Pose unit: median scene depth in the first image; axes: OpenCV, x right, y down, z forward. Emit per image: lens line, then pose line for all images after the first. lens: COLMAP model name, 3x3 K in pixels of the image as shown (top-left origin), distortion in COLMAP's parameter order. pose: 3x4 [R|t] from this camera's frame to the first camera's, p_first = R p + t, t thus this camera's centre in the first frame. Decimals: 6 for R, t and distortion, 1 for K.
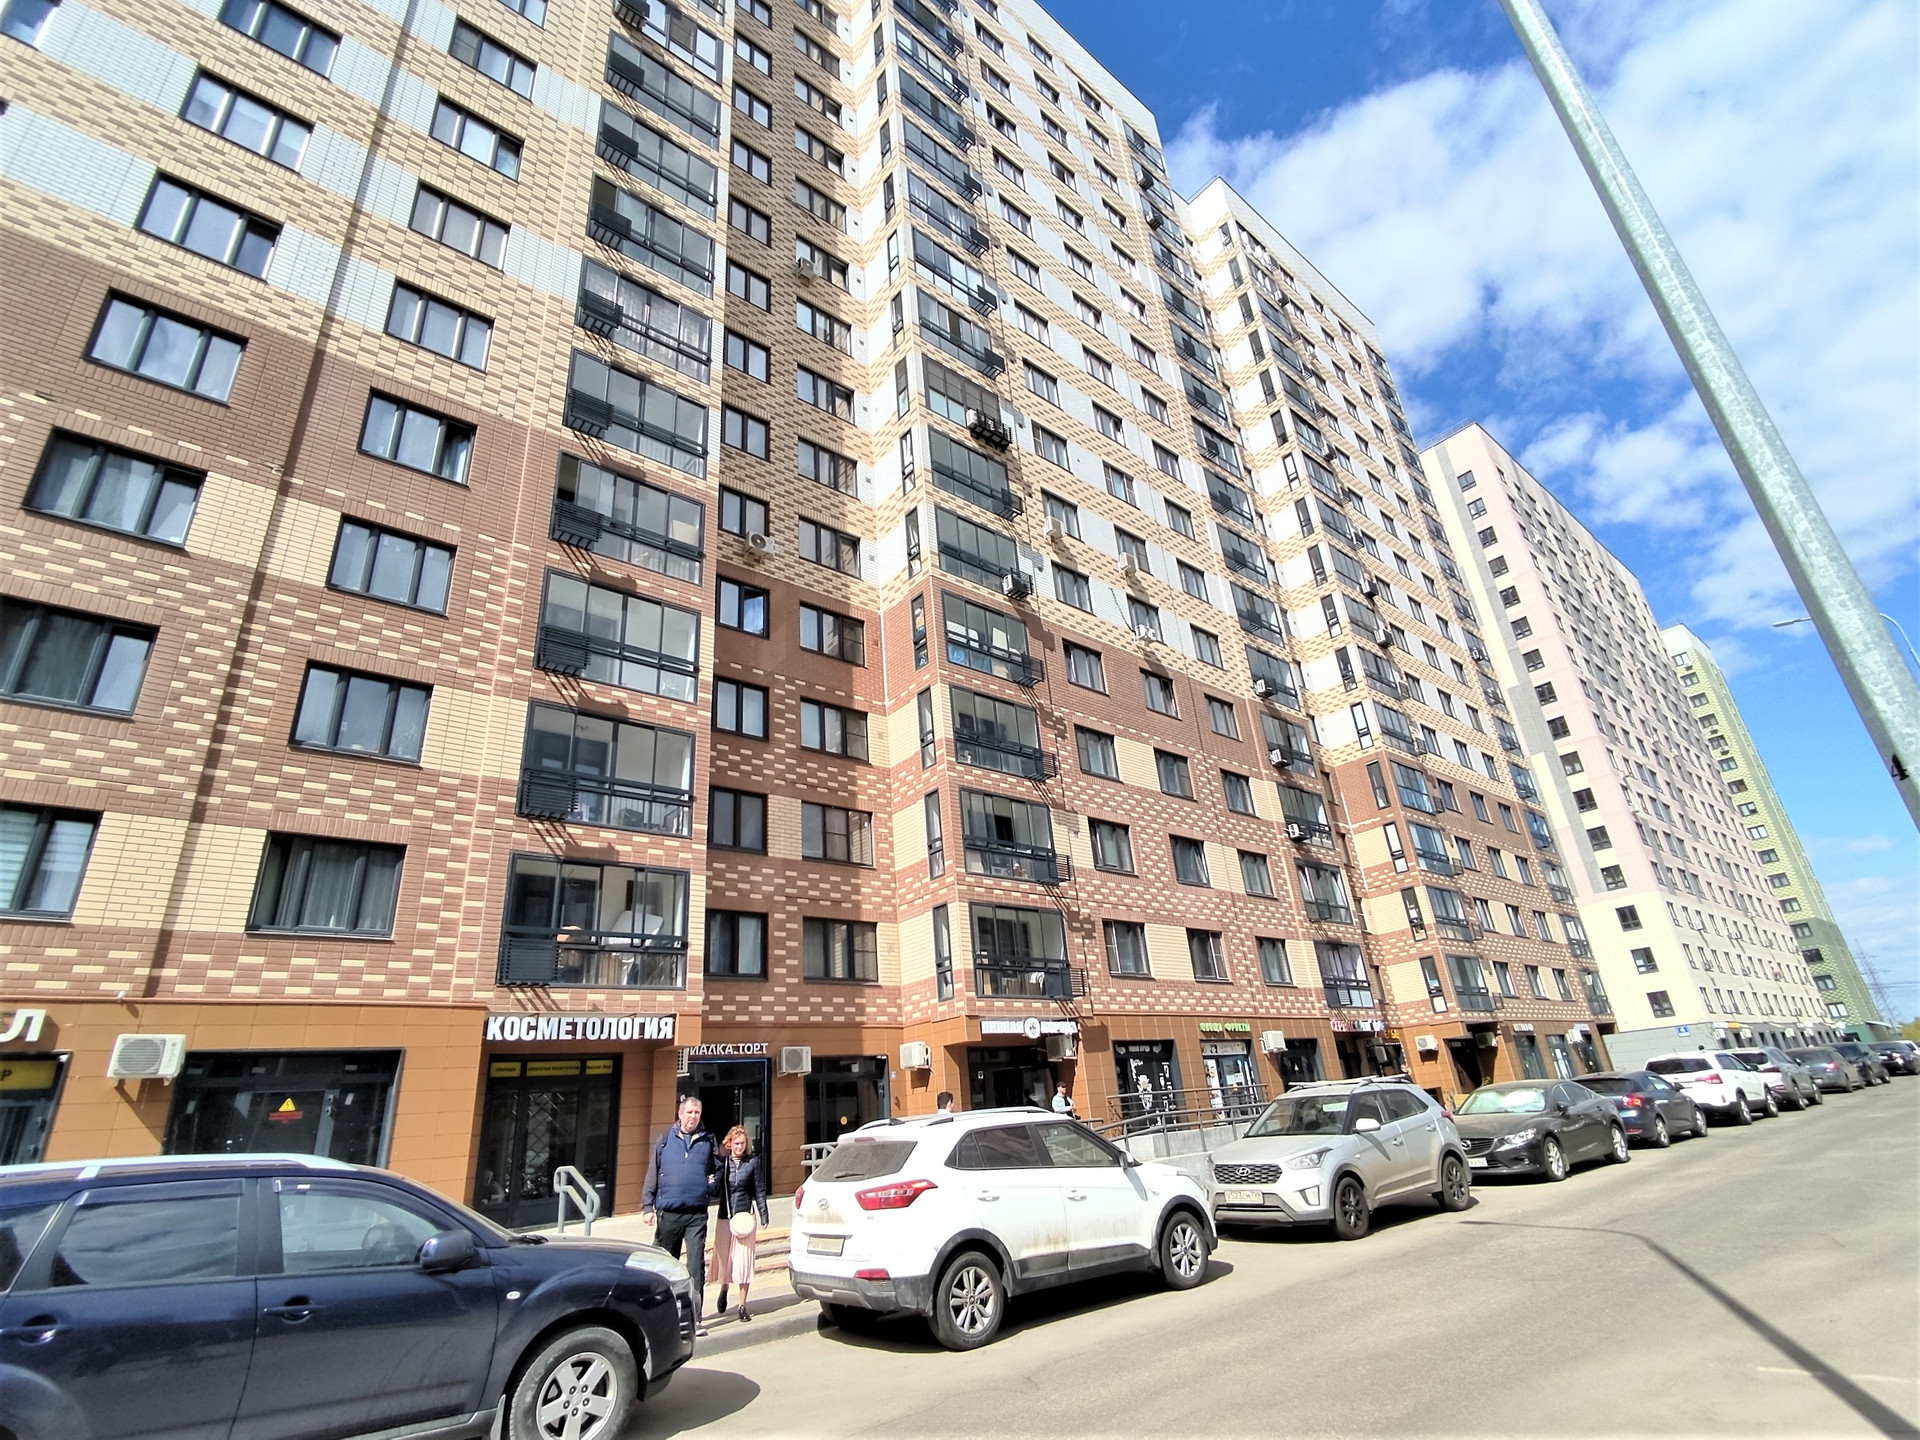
lens RADIAL K [[938.9, 0, 967.3], [0, 938.9, 711.8], [0, 0, 1]] dist [-0.012609, 0.007755]
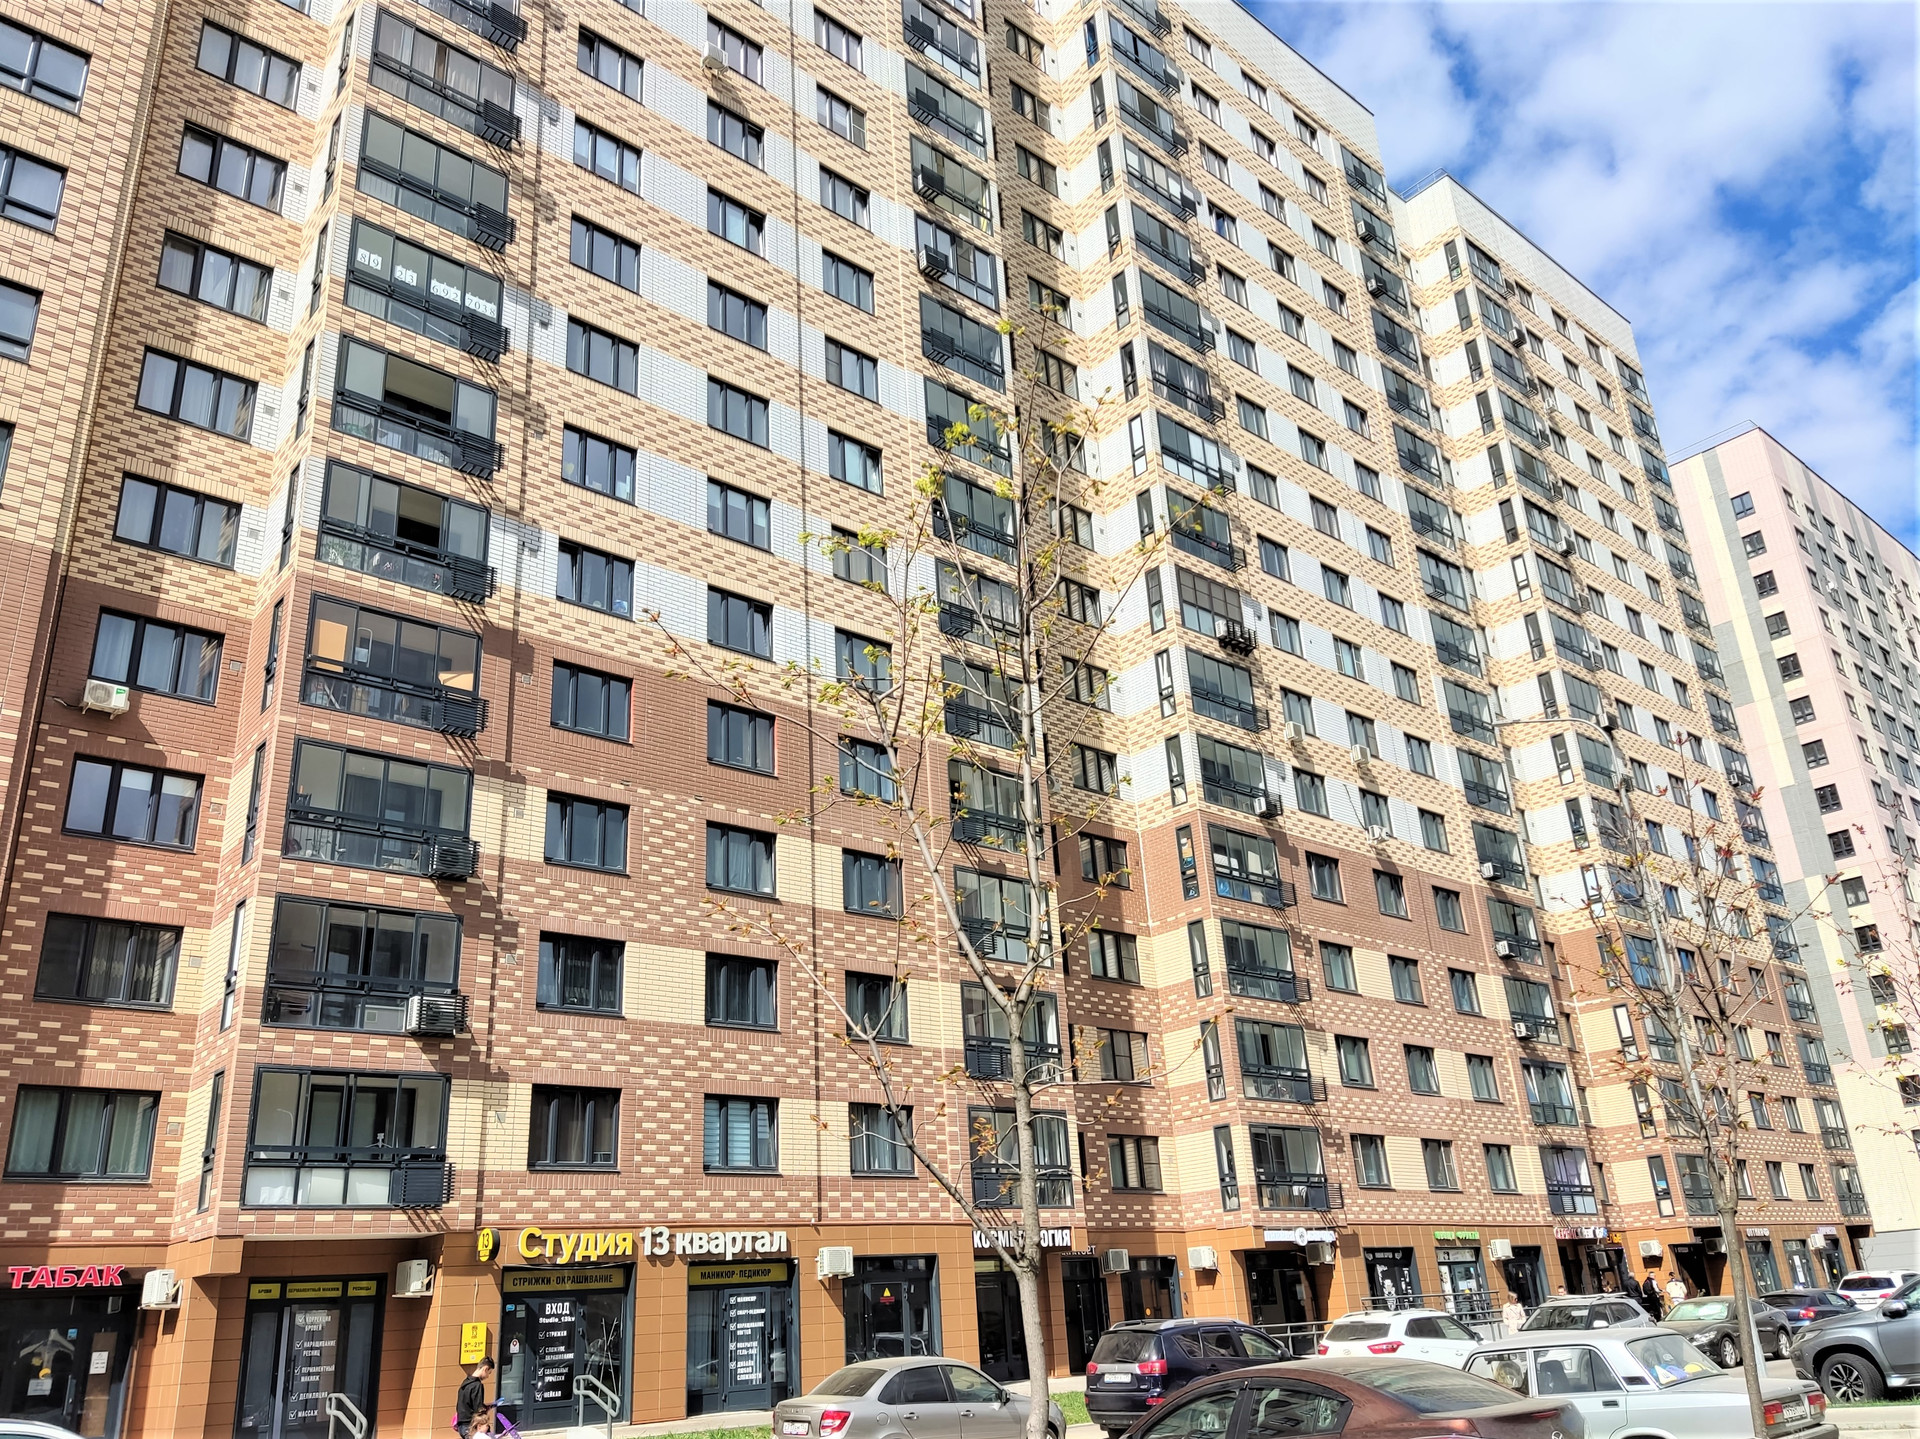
lens RADIAL K [[1495.6, 0, 960.0], [0, 1495.6, 719.5], [0, 0, 1]] dist [0.099551, -0.154732]
pose [[0.999544, 0.028482, 0.010014, -0.321230], [-0.028811, 0.998992, 0.034408, -0.289305], [-0.009024, -0.034681, 0.999358, -0.690469]]
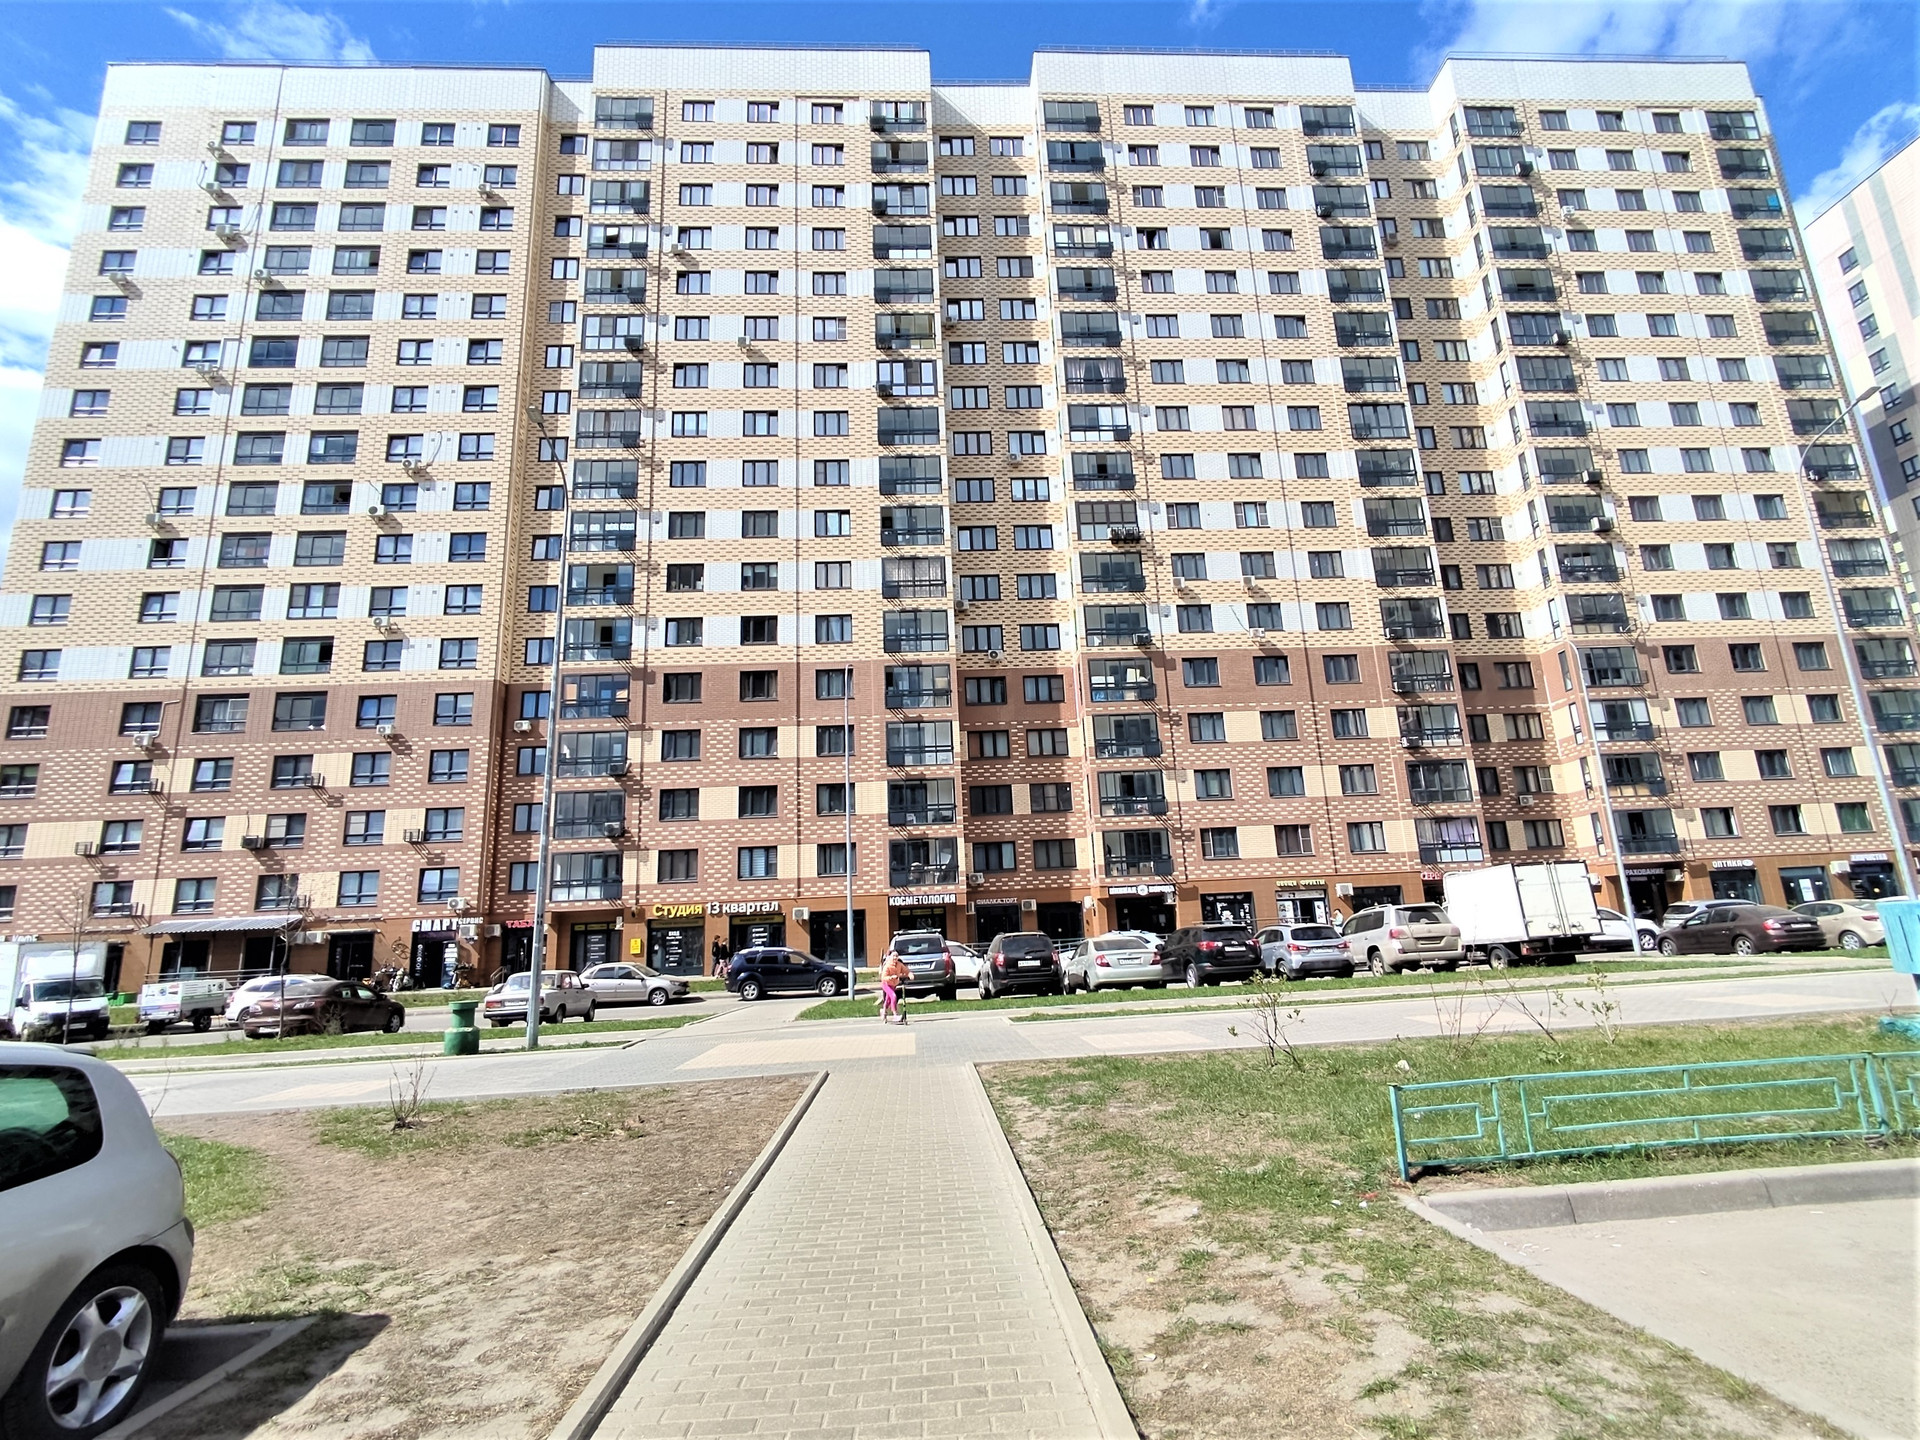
lens RADIAL K [[938.9, 0, 967.3], [0, 938.9, 711.8], [0, 0, 1]] dist [-0.012609, 0.007755]
pose [[0.791627, -0.098568, -0.603001, 0.851323], [0.231885, 0.961534, 0.147247, -0.344547], [0.565293, -0.256392, 0.784033, -0.575589]]
